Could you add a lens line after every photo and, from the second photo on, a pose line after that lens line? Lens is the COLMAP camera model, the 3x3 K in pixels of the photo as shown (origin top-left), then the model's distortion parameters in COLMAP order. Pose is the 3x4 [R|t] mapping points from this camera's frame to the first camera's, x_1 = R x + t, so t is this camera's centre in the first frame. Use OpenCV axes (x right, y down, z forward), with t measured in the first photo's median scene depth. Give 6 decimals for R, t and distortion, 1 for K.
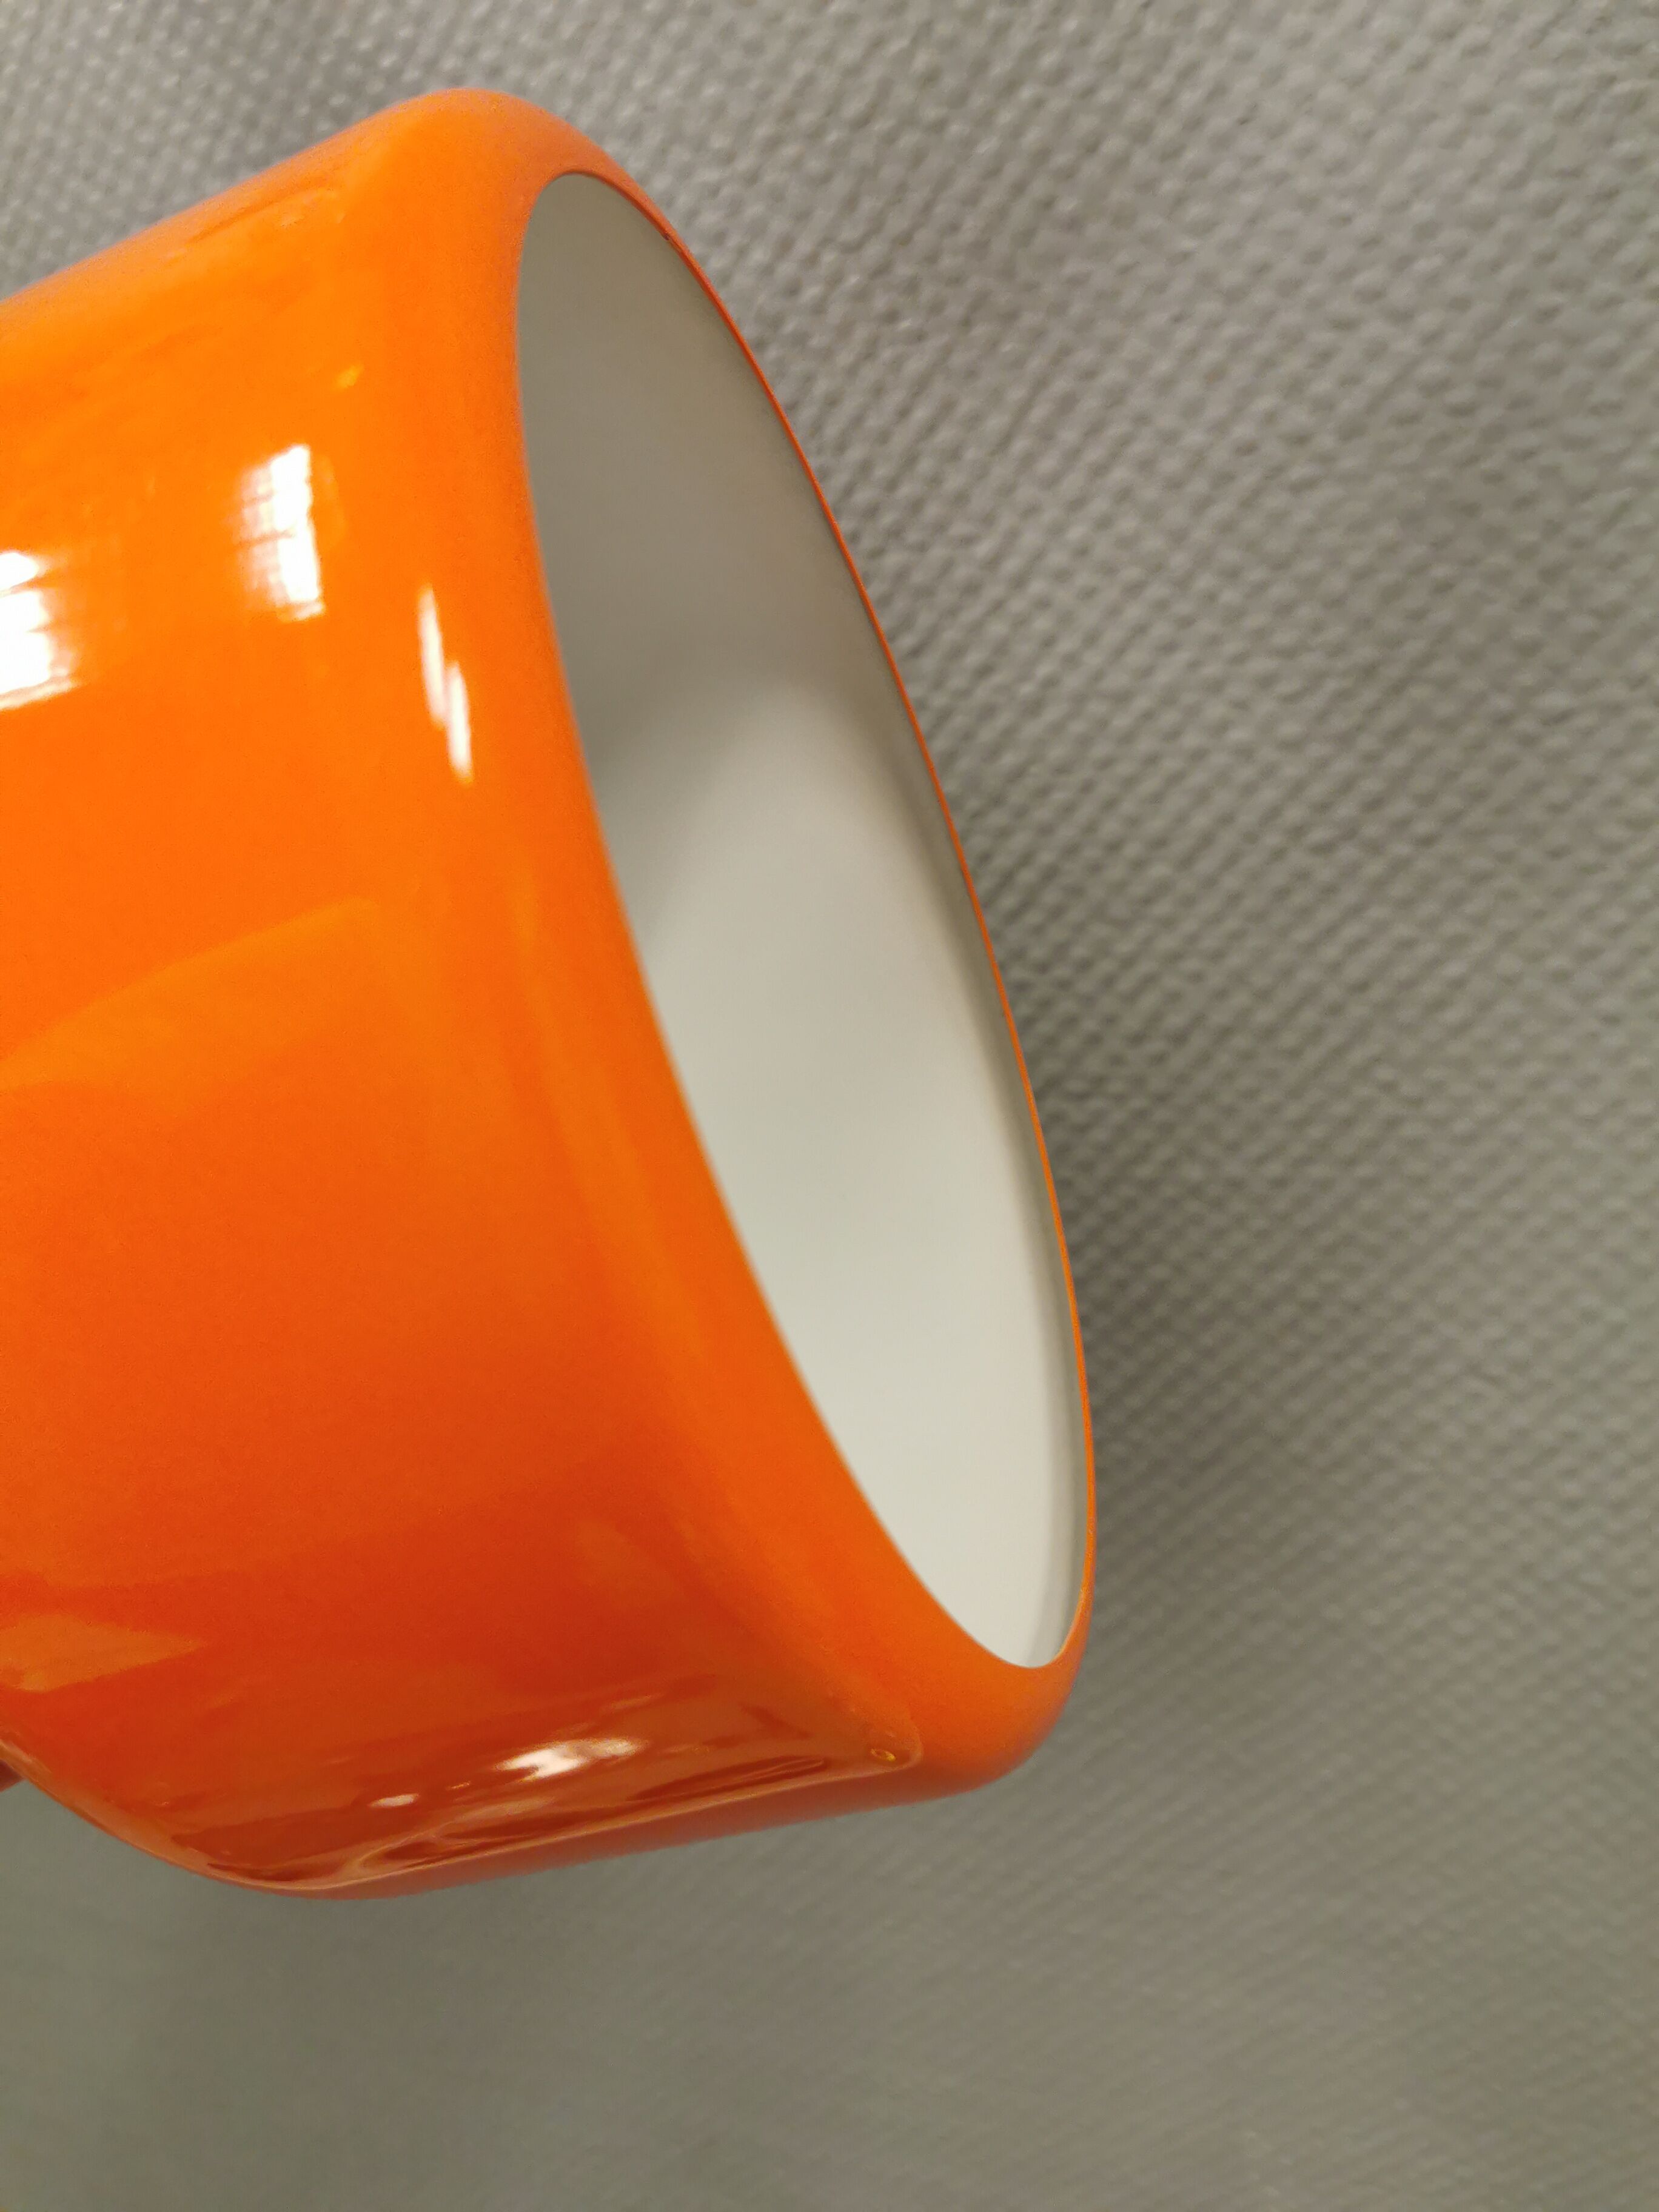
lens RADIAL K [[1729.8, 0, 852.3], [0, 1729.8, 1209.5], [0, 0, 1]] dist [0.026434, -0.064937]
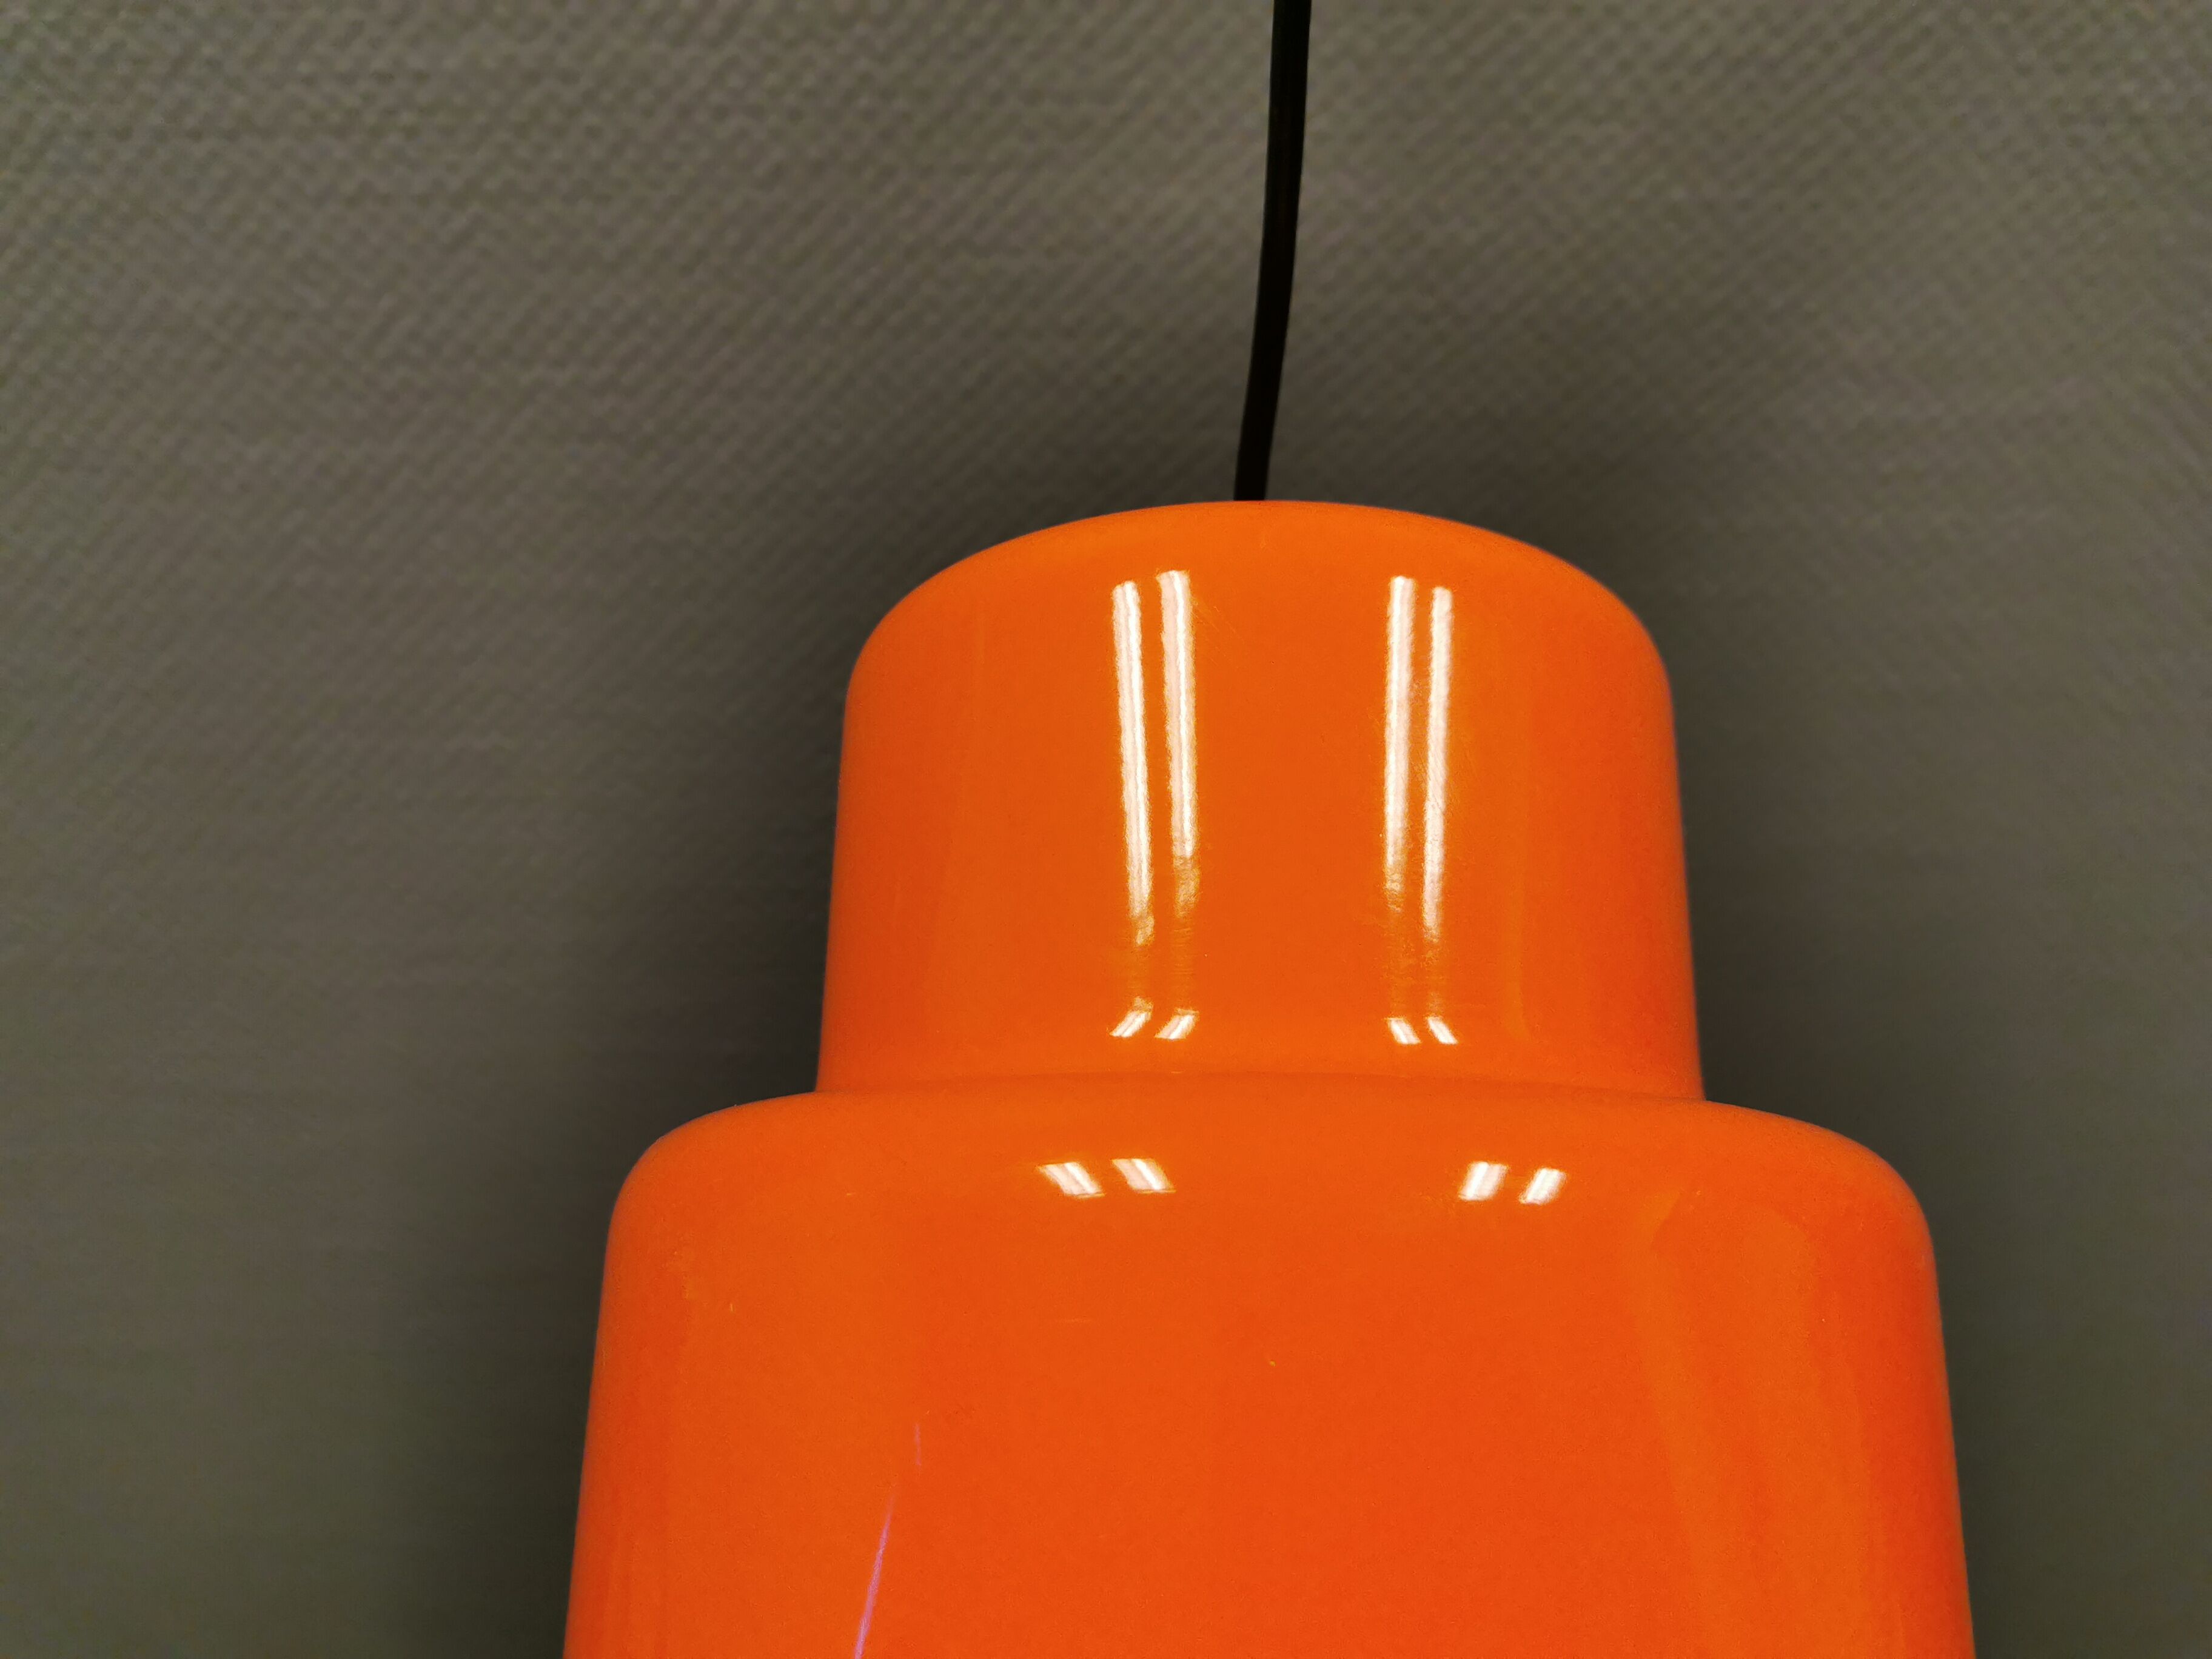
lens RADIAL K [[1708.2, 0, 1122.7], [0, 1708.2, 835.4], [0, 0, 1]] dist [0.068268, -0.116531]
pose [[0.911127, -0.077208, 0.404829, -0.701603], [0.003261, 0.983615, 0.180253, 0.207659], [-0.412113, -0.162913, 0.896450, 0.019719]]
